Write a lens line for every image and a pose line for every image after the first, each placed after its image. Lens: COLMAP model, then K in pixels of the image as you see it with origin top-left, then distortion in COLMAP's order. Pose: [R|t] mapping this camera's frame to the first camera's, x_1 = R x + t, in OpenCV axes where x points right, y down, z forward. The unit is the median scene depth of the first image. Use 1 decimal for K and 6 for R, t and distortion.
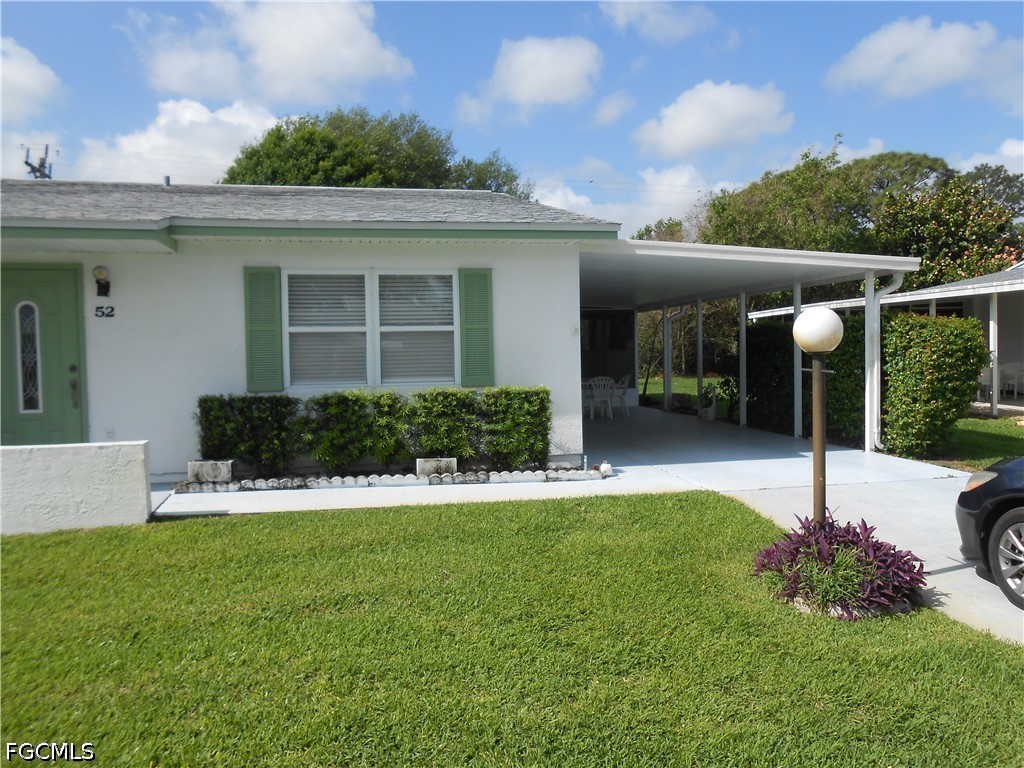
lens RADIAL K [[807.9, 0, 515.3], [0, 807.9, 388.3], [0, 0, 1]] dist [-0.040304, 0.062586]
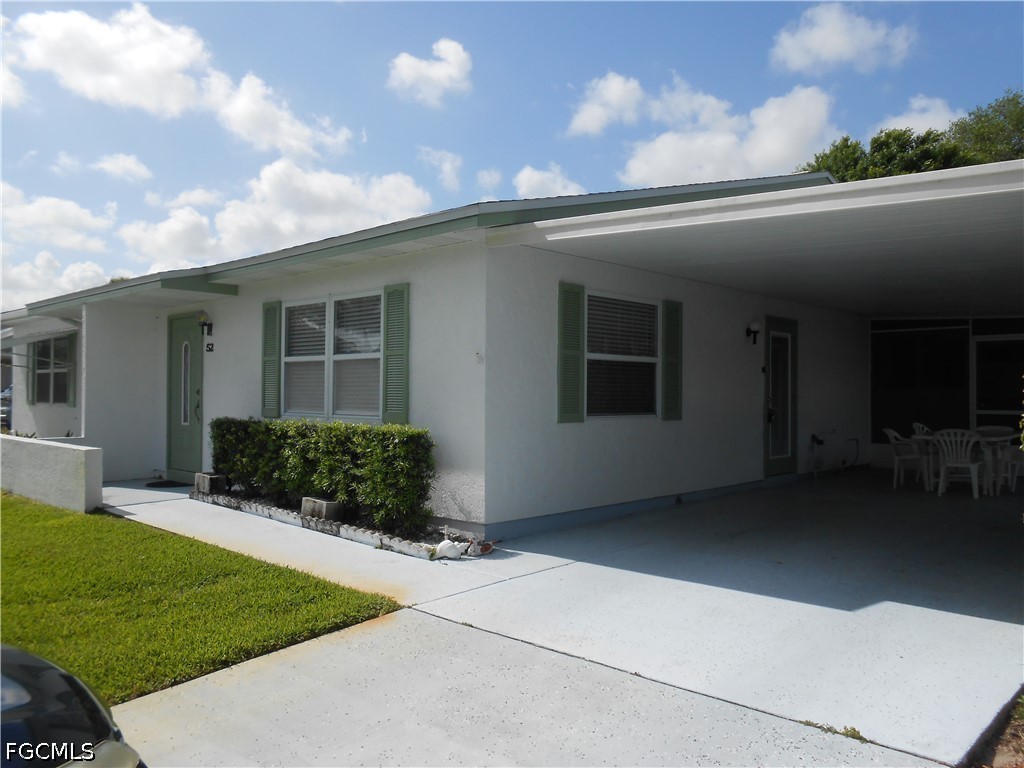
lens RADIAL K [[807.9, 0, 503.8], [0, 807.9, 392.6], [0, 0, 1]] dist [-0.040304, 0.062586]
pose [[0.562253, 0.020008, -0.826723, 0.771986], [-0.051085, 0.998638, -0.010575, -0.034477], [0.825386, 0.048179, 0.562510, 0.668590]]
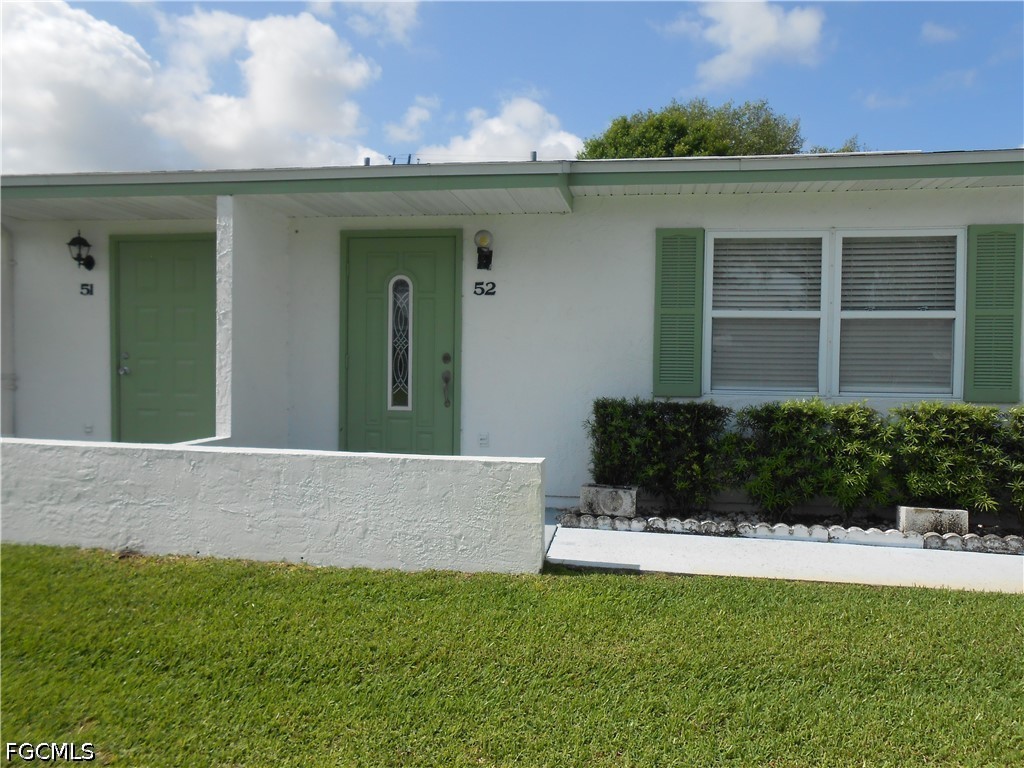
lens RADIAL K [[820.9, 0, 507.9], [0, 820.9, 382.1], [0, 0, 1]] dist [-0.038637, 0.039567]
pose [[0.924212, 0.037363, -0.380048, -0.172854], [-0.043498, 0.999025, -0.007565, 0.003162], [0.379394, 0.023524, 0.924936, 0.249794]]
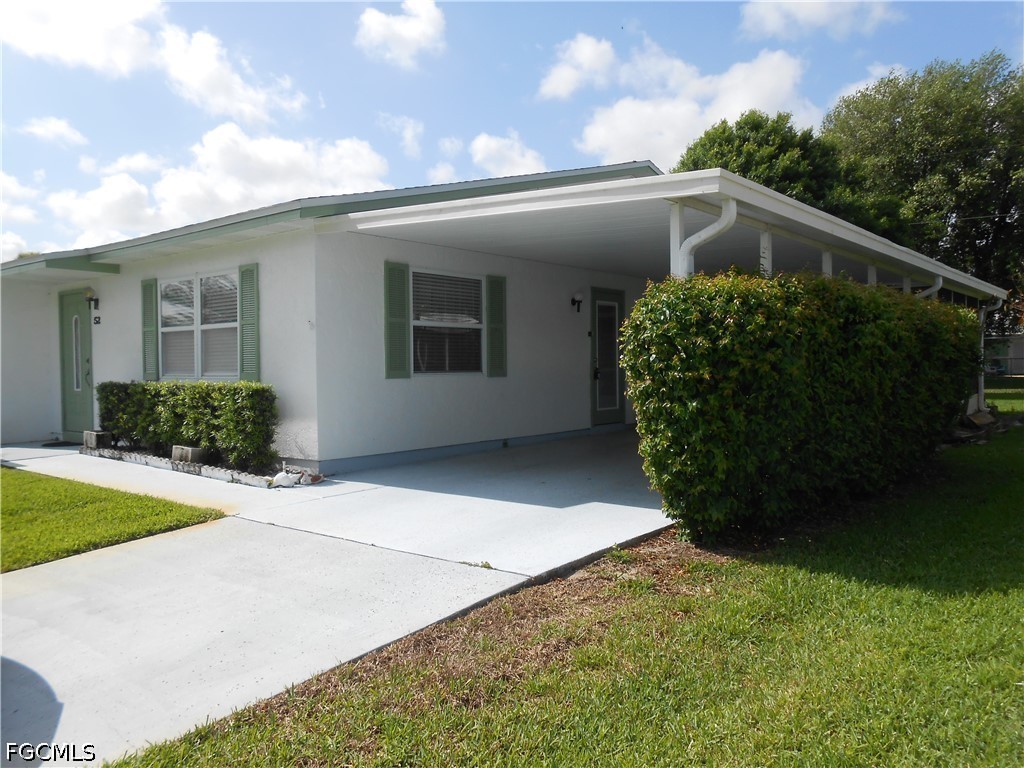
lens RADIAL K [[807.9, 0, 512.3], [0, 807.9, 394.7], [0, 0, 1]] dist [-0.040304, 0.062586]
pose [[0.628748, 0.039686, -0.776595, 1.015624], [-0.034539, 0.999136, 0.023095, -0.022721], [0.776841, 0.012302, 0.629576, 0.673589]]
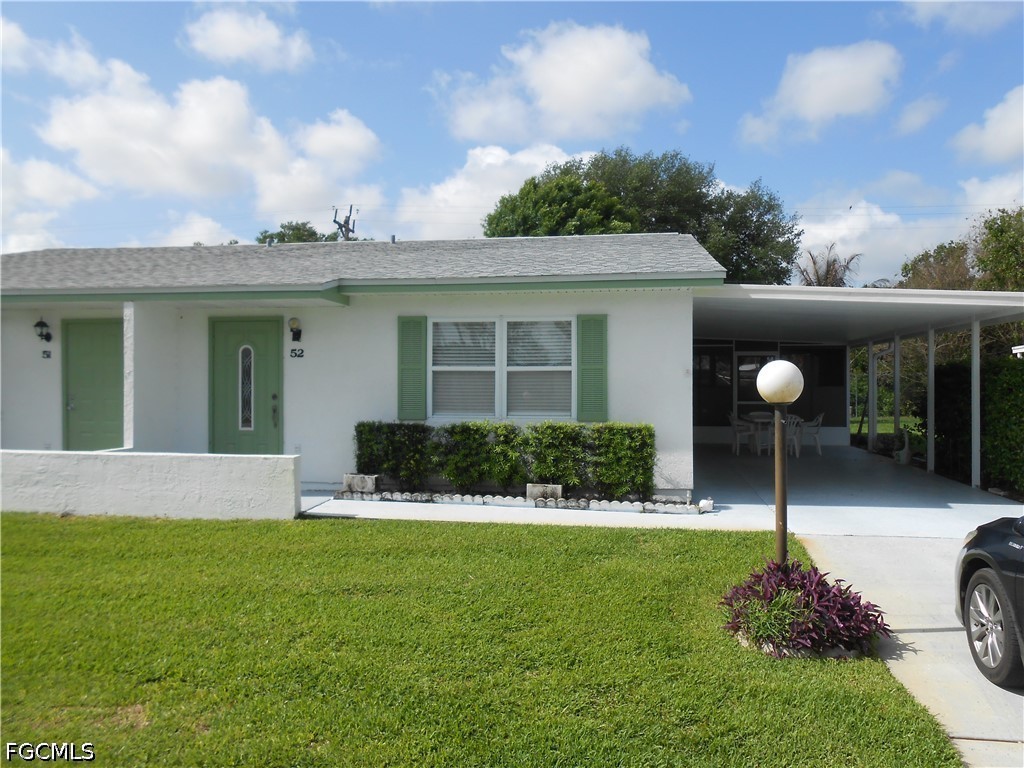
lens RADIAL K [[807.9, 0, 501.0], [0, 807.9, 385.2], [0, 0, 1]] dist [-0.040304, 0.062586]
pose [[0.931094, 0.018441, -0.364313, 0.257106], [-0.031887, 0.999013, -0.030926, -0.014768], [0.363383, 0.040412, 0.930763, -0.075364]]
